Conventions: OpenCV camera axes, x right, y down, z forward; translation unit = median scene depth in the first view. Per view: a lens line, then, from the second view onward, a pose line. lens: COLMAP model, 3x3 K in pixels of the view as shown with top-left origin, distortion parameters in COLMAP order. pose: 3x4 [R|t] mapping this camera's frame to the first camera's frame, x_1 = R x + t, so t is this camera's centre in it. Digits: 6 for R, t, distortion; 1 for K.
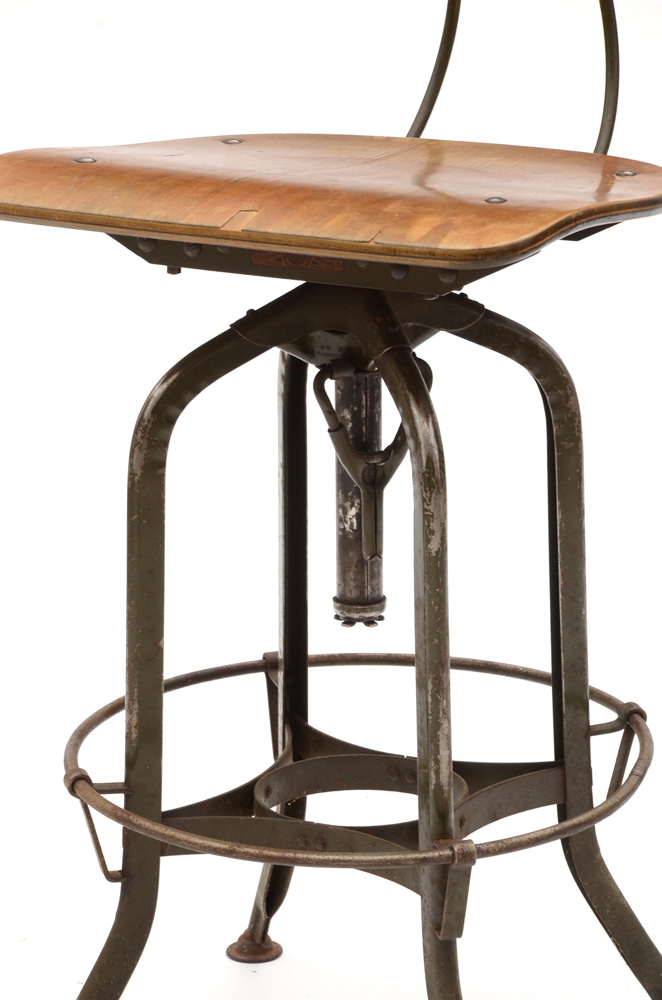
lens RADIAL K [[4110.1, 0, 320.8], [0, 4110.1, 523.8], [0, 0, 1]] dist [1.461358, 0.000000]
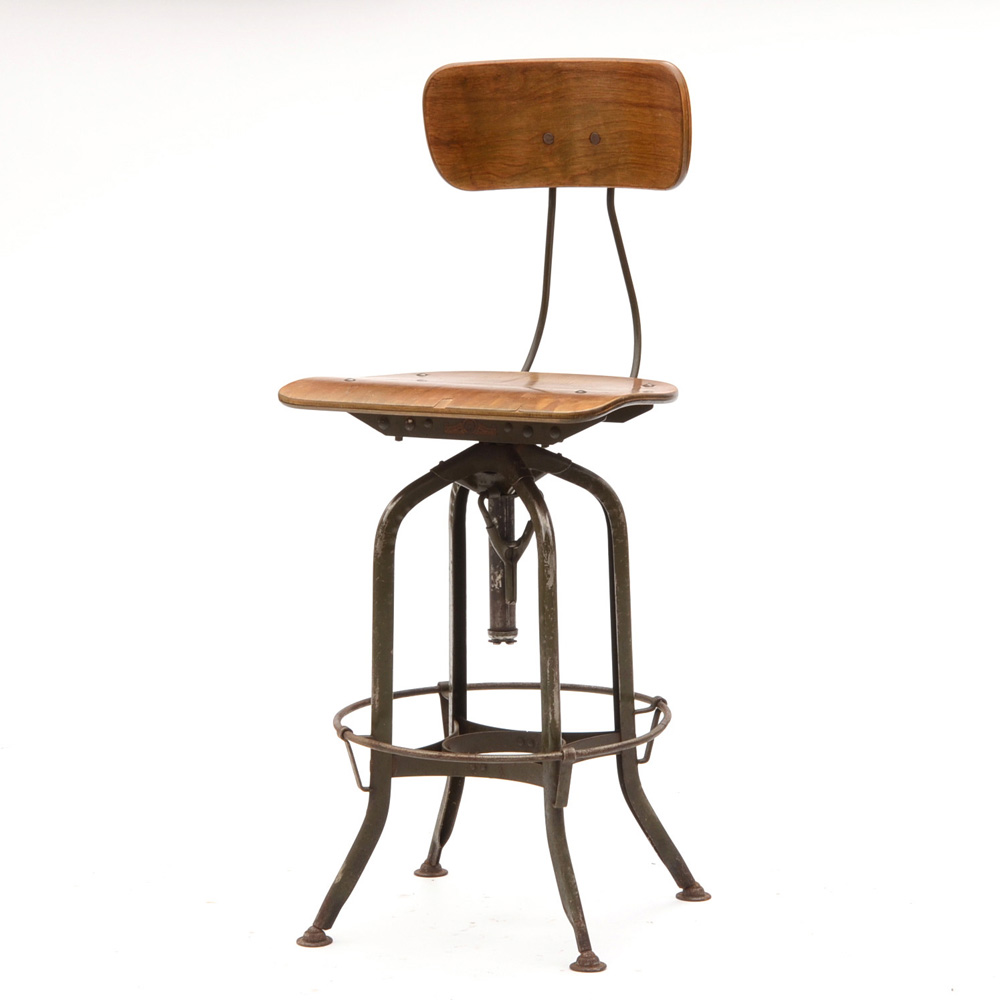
lens RADIAL K [[4904.9, 0, 494.5], [0, 4904.9, 506.6], [0, 0, 1]] dist [0.949881, 0.000000]
pose [[0.998598, -0.012190, 0.051507, -0.102039], [0.017774, 0.993842, -0.109375, 0.196778], [-0.049857, 0.110137, 0.992665, -1.082381]]
